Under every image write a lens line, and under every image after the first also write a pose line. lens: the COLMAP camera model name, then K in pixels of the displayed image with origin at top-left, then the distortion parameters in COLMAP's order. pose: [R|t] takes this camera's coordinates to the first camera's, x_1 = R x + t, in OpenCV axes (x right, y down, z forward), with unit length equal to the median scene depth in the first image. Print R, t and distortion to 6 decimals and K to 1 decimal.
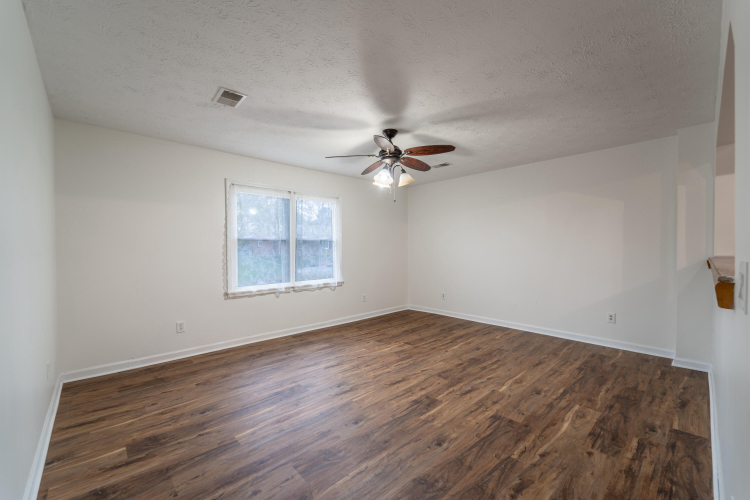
lens RADIAL K [[303.4, 0, 376.1], [0, 303.4, 251.6], [0, 0, 1]] dist [0.001421, -0.001428]
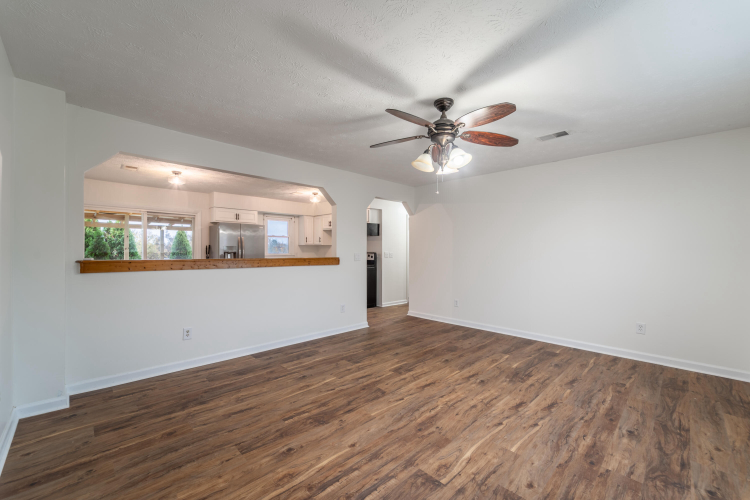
lens RADIAL K [[303.4, 0, 374.9], [0, 303.4, 252.9], [0, 0, 1]] dist [0.001421, -0.001428]
pose [[-0.999730, -0.000734, -0.023240, 0.273114], [-0.001119, 0.999862, 0.016556, -0.020088], [0.023225, 0.016577, -0.999593, 2.013256]]
